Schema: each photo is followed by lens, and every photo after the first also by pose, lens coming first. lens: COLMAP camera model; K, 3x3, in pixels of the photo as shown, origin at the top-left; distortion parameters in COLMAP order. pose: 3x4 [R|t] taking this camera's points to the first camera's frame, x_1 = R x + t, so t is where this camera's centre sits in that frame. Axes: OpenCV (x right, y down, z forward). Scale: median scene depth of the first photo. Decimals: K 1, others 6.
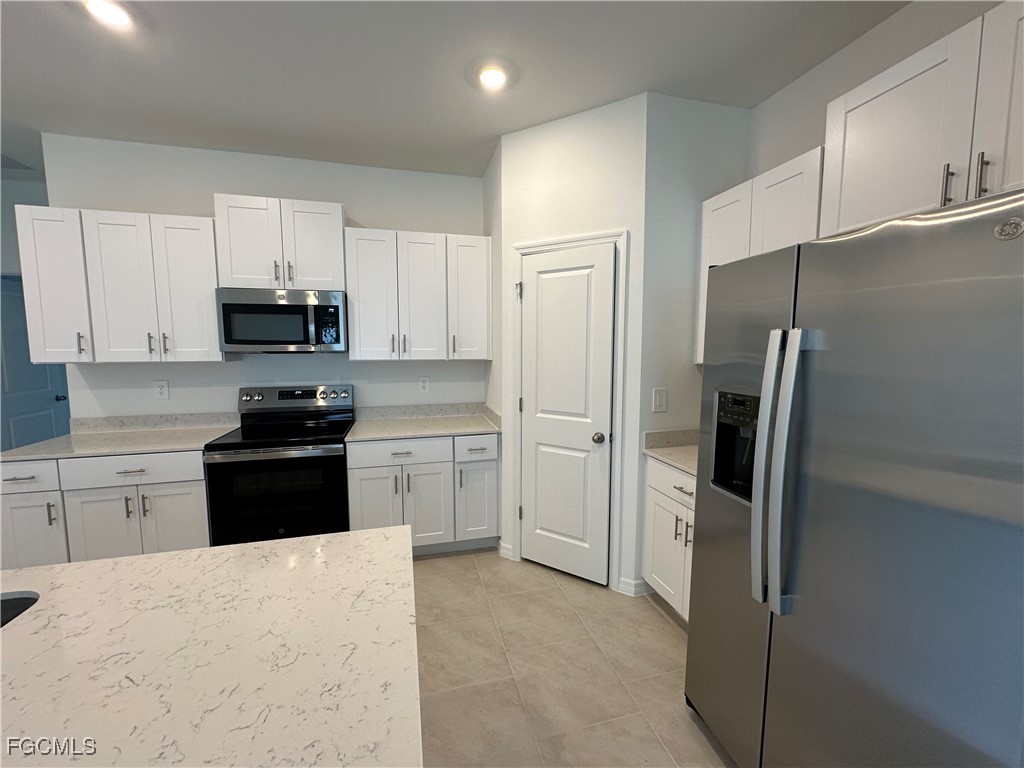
lens RADIAL K [[408.3, 0, 512.0], [0, 408.3, 384.0], [0, 0, 1]] dist [-0.001752, -0.000023]
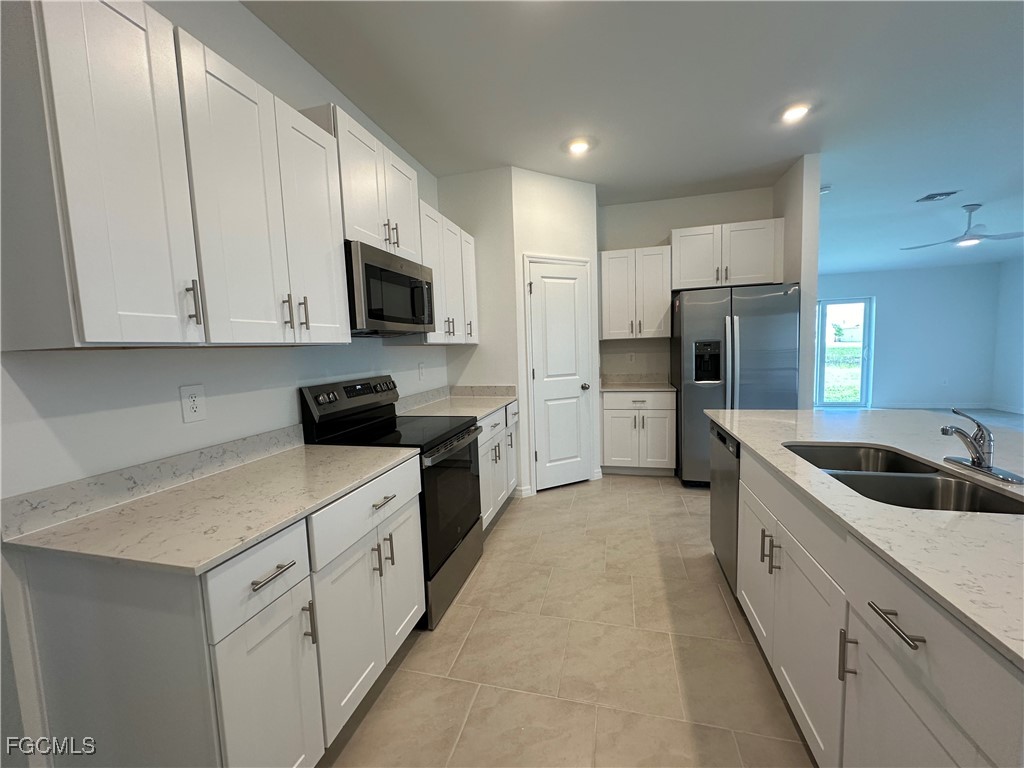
lens RADIAL K [[408.3, 0, 512.0], [0, 408.3, 384.0], [0, 0, 1]] dist [-0.001752, -0.000023]
pose [[0.493758, -0.096833, 0.864191, -1.196599], [0.116506, 0.992188, 0.044609, 0.015979], [-0.861759, 0.078657, 0.501182, 0.405923]]
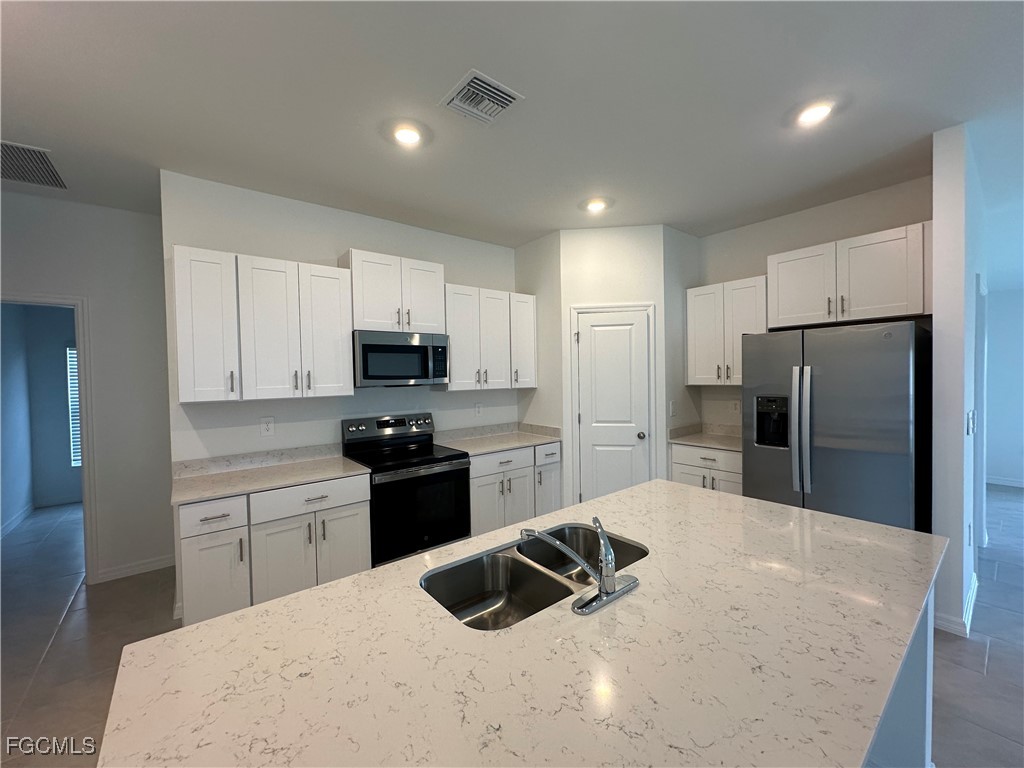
lens RADIAL K [[408.3, 0, 512.0], [0, 408.3, 384.0], [0, 0, 1]] dist [-0.001752, -0.000023]
pose [[0.914605, -0.026400, 0.403485, -0.765192], [0.056109, 0.996499, -0.061986, 0.007186], [-0.400436, 0.079332, 0.912884, -0.191838]]
